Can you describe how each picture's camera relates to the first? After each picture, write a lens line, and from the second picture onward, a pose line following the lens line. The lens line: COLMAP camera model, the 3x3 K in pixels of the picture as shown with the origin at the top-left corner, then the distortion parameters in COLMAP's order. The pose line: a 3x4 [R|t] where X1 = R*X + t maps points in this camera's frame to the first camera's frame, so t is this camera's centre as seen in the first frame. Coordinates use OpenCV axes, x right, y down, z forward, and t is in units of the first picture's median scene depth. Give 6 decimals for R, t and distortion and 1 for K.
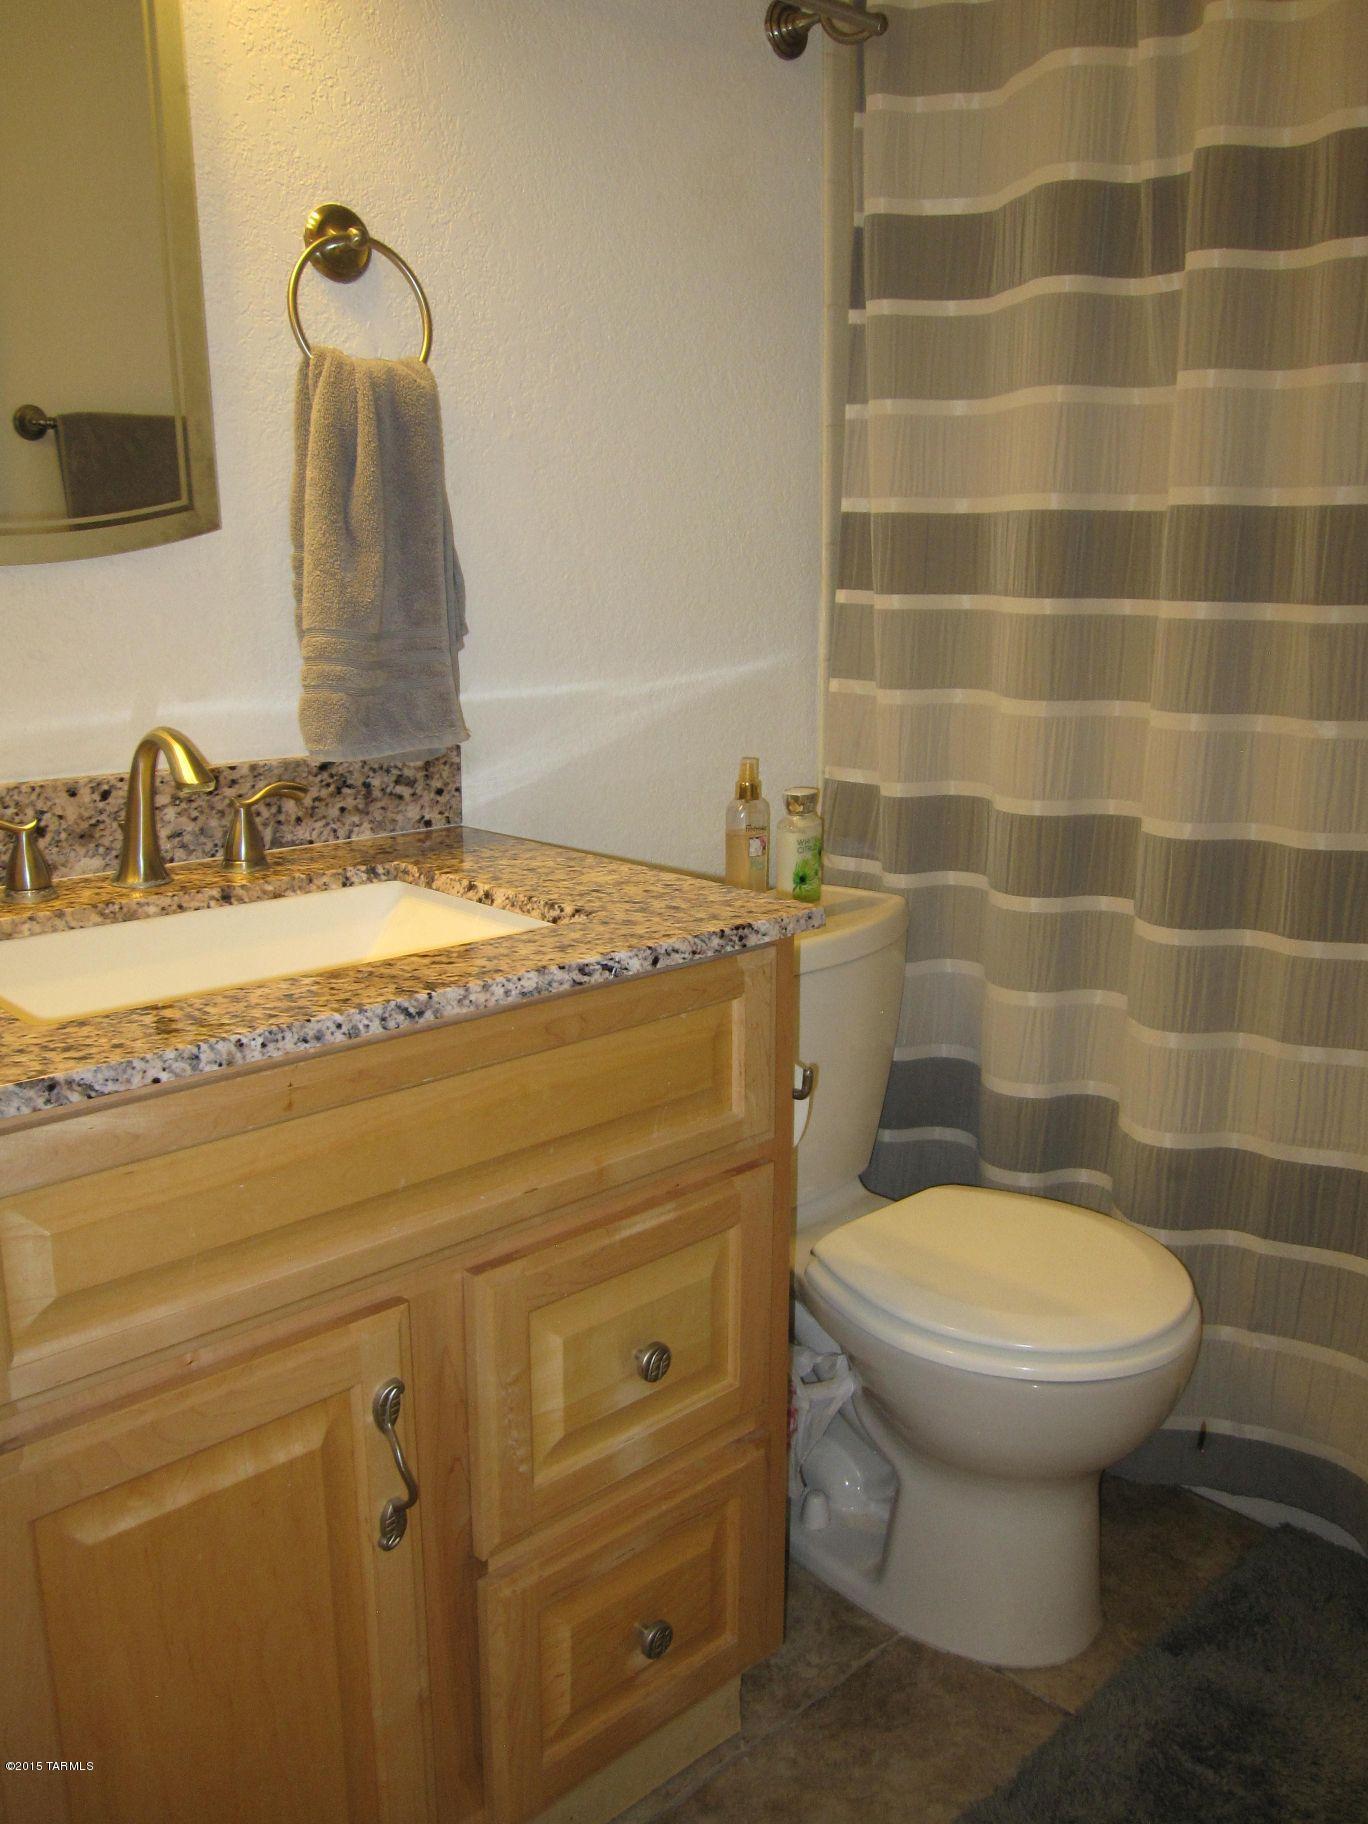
lens RADIAL K [[1516.8, 0, 688.3], [0, 1516.8, 886.2], [0, 0, 1]] dist [-0.072132, 0.039163]
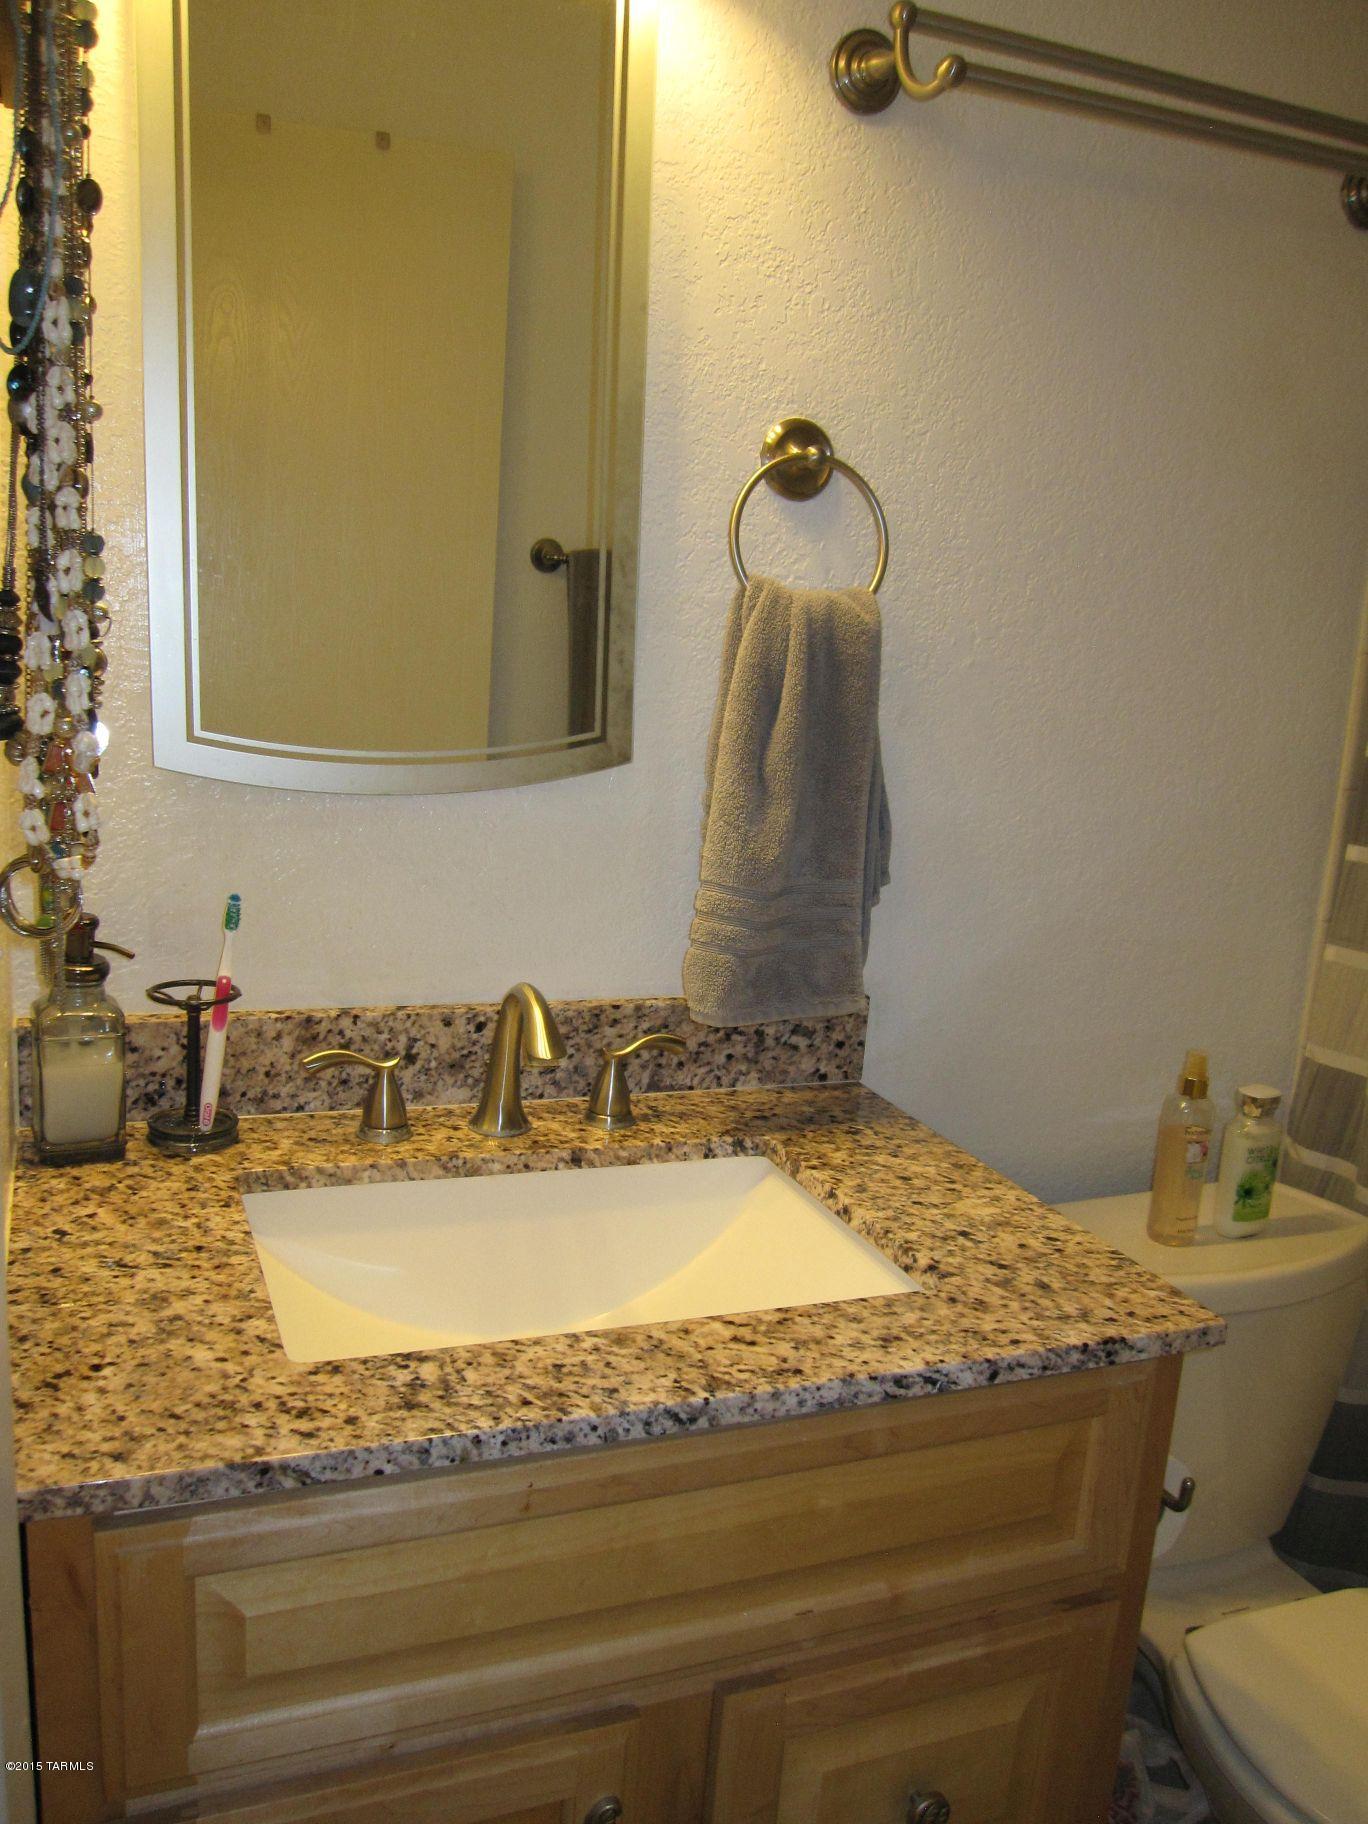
lens RADIAL K [[1510.4, 0, 693.8], [0, 1510.4, 905.9], [0, 0, 1]] dist [-0.084914, 0.054615]
pose [[0.932324, 0.134038, -0.335865, 0.057265], [-0.139941, 0.990137, 0.006688, -0.163718], [0.333449, 0.040766, 0.941886, 0.124215]]
